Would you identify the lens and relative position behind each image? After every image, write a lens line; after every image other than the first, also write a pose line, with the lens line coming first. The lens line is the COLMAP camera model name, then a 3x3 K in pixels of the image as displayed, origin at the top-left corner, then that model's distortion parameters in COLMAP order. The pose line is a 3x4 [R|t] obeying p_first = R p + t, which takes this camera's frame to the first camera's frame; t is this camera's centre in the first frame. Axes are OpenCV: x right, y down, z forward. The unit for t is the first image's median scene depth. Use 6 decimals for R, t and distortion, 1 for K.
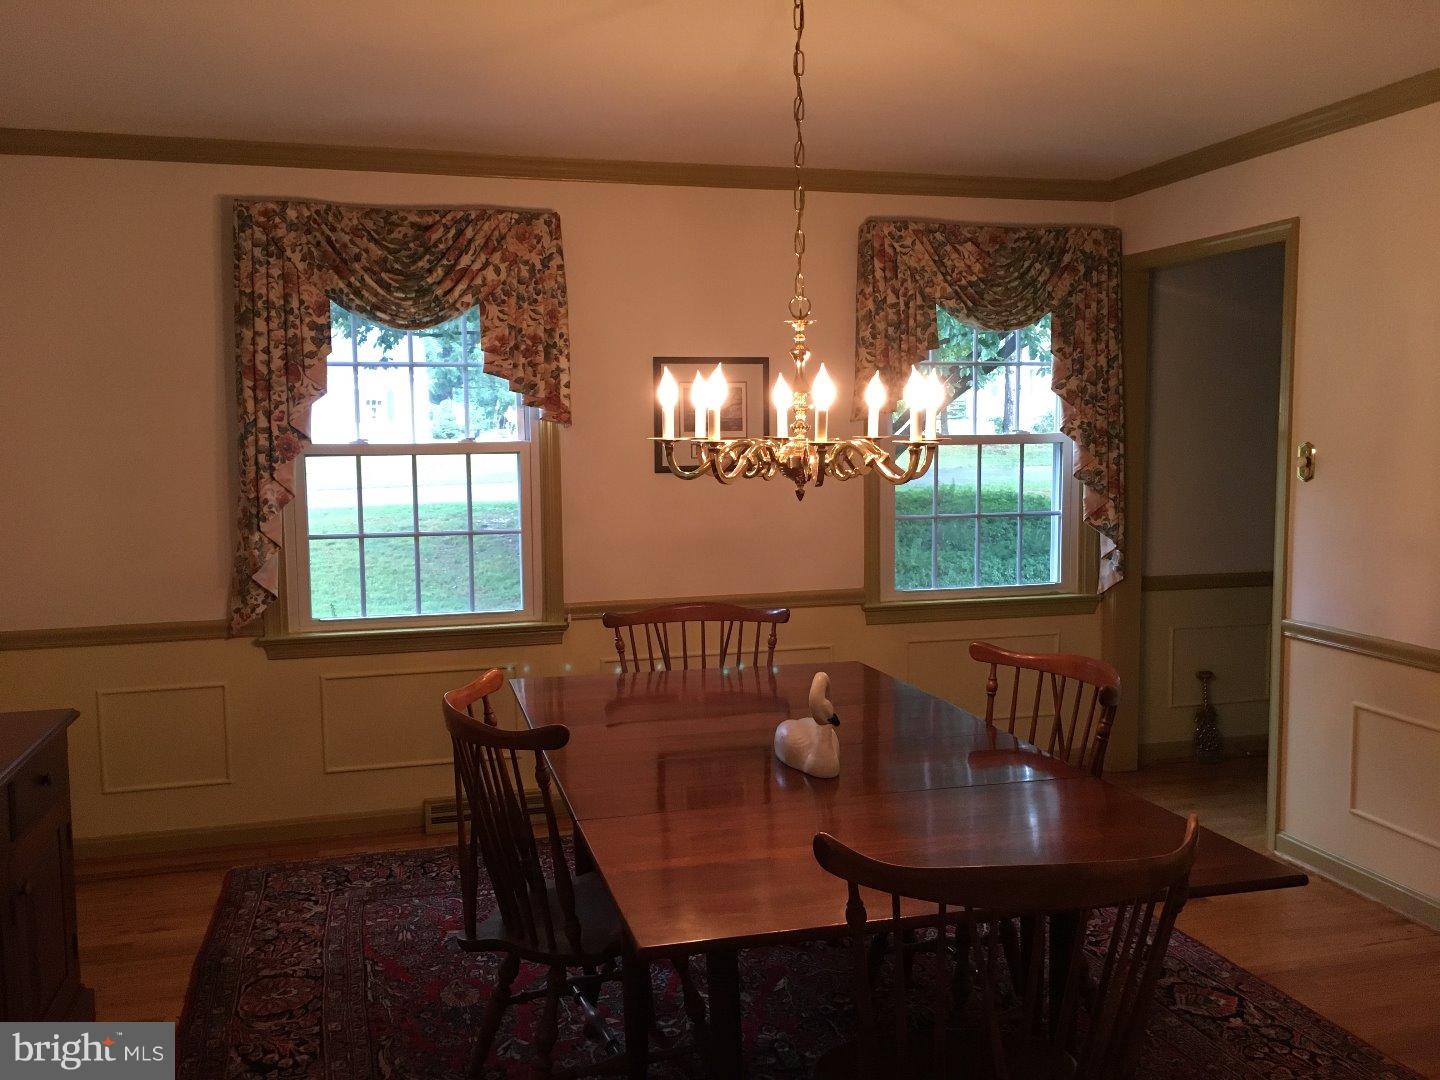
lens RADIAL K [[1239.9, 0, 720.0], [0, 1239.9, 540.0], [0, 0, 1]] dist [0.004177, 0.000054]
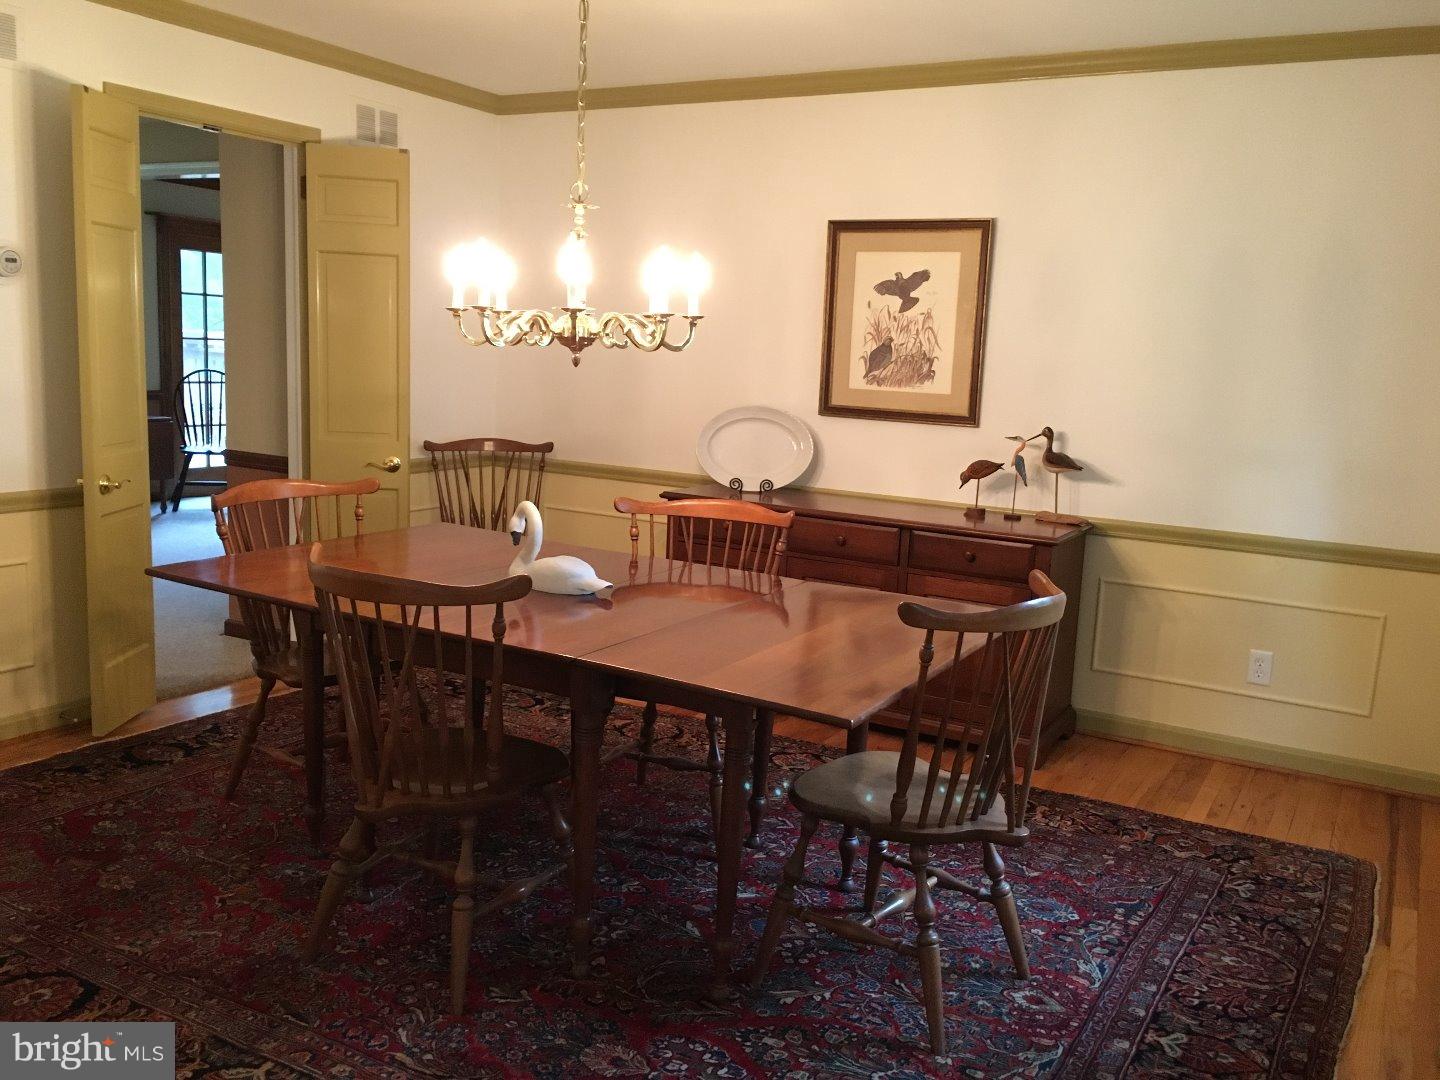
lens RADIAL K [[1239.9, 0, 720.0], [0, 1239.9, 540.0], [0, 0, 1]] dist [0.004177, 0.000054]
pose [[-0.705024, 0.092504, -0.703124, 0.621168], [-0.104860, 0.966961, 0.232358, -0.123331], [0.701388, 0.237547, -0.672031, 1.499640]]
